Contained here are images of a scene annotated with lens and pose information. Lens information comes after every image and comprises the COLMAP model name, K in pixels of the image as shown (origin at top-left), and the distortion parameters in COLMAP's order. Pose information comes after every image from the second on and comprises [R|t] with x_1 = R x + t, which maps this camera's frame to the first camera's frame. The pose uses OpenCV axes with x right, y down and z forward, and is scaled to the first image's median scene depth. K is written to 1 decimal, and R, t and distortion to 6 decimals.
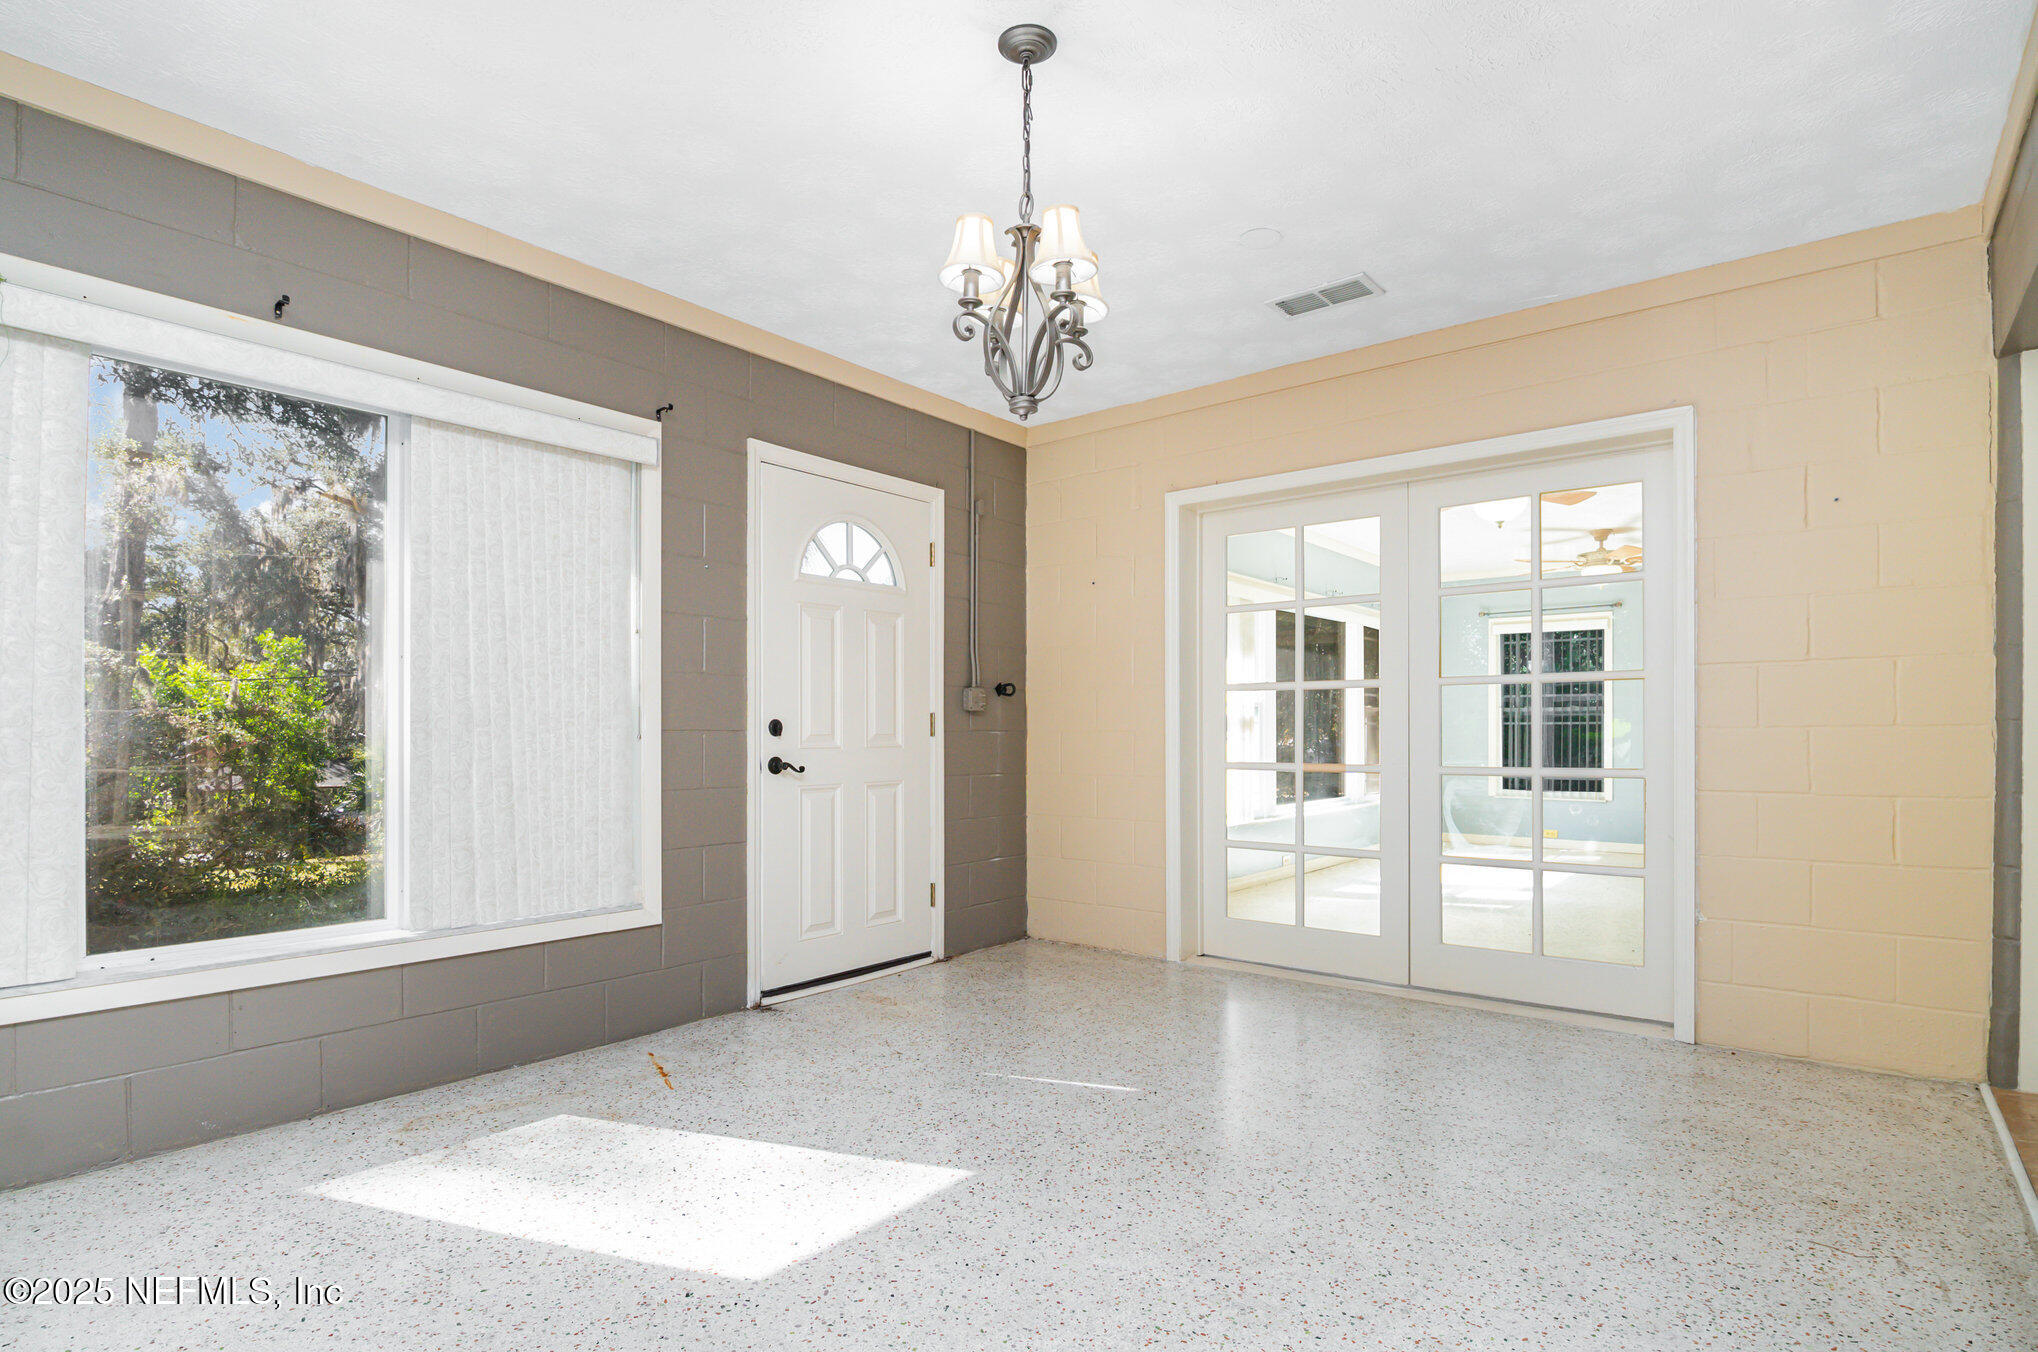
lens RADIAL K [[1031.9, 0, 1010.6], [0, 1031.9, 712.2], [0, 0, 1]] dist [-0.018033, 0.000419]
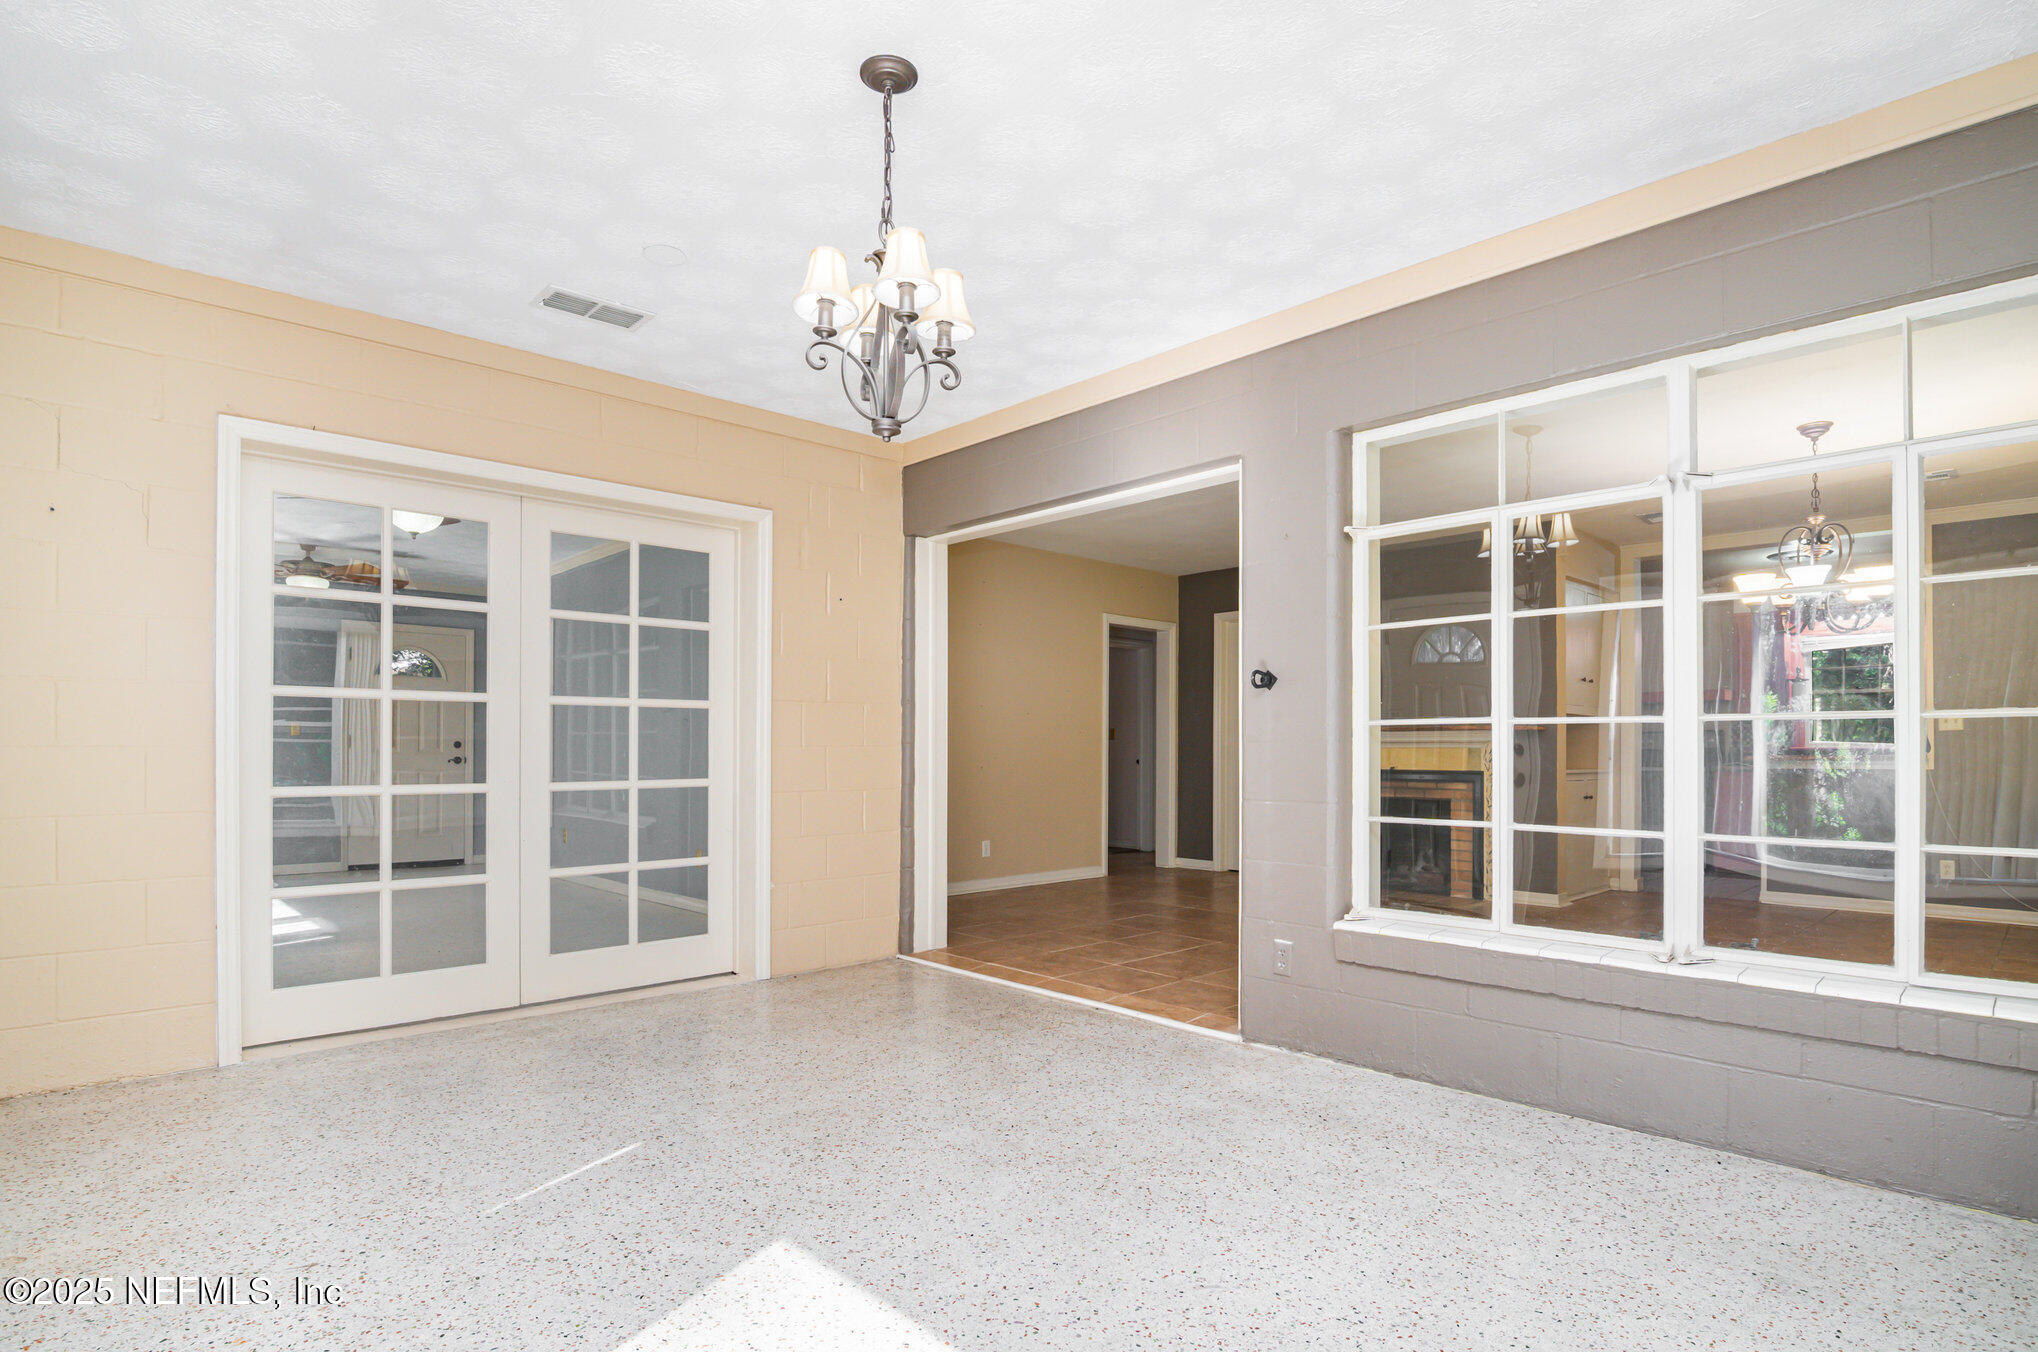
lens RADIAL K [[1031.9, 0, 1010.6], [0, 1031.9, 712.2], [0, 0, 1]] dist [-0.018033, 0.000419]
pose [[0.138870, 0.040176, 0.989495, -0.622258], [-0.020490, 0.999079, -0.037690, 0.014290], [-0.990099, -0.015041, 0.139565, 0.471823]]
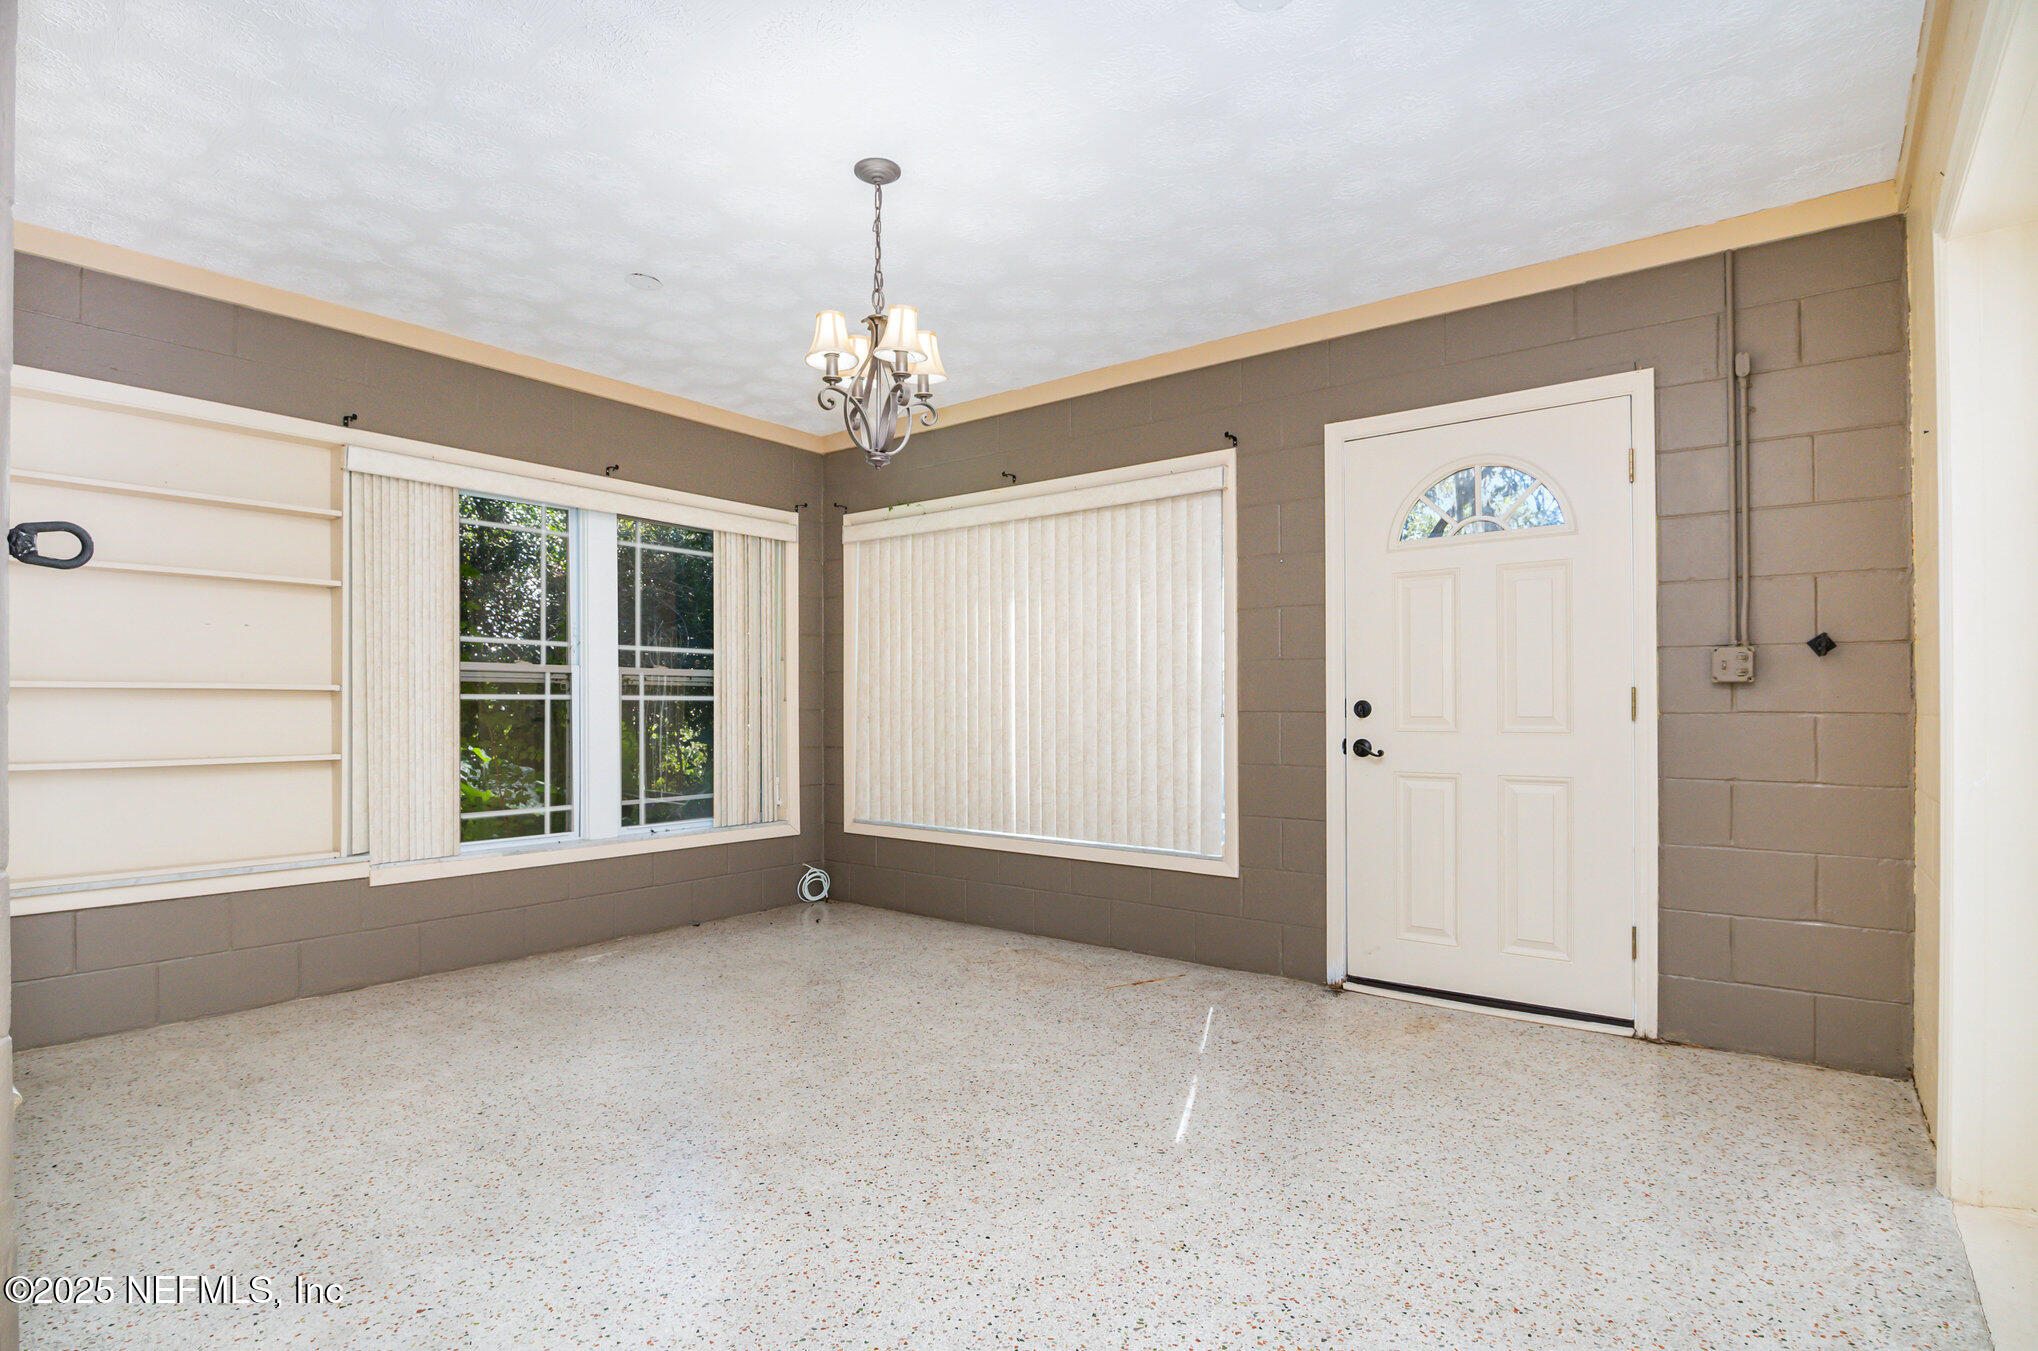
lens RADIAL K [[1011.2, 0, 1013.6], [0, 1011.2, 677.0], [0, 0, 1]] dist [-0.019595, -0.000742]
pose [[0.012912, -0.031607, -0.999417, 0.799707], [0.018381, 0.999339, -0.031367, 0.009997], [0.999748, -0.017965, 0.013484, 0.733129]]
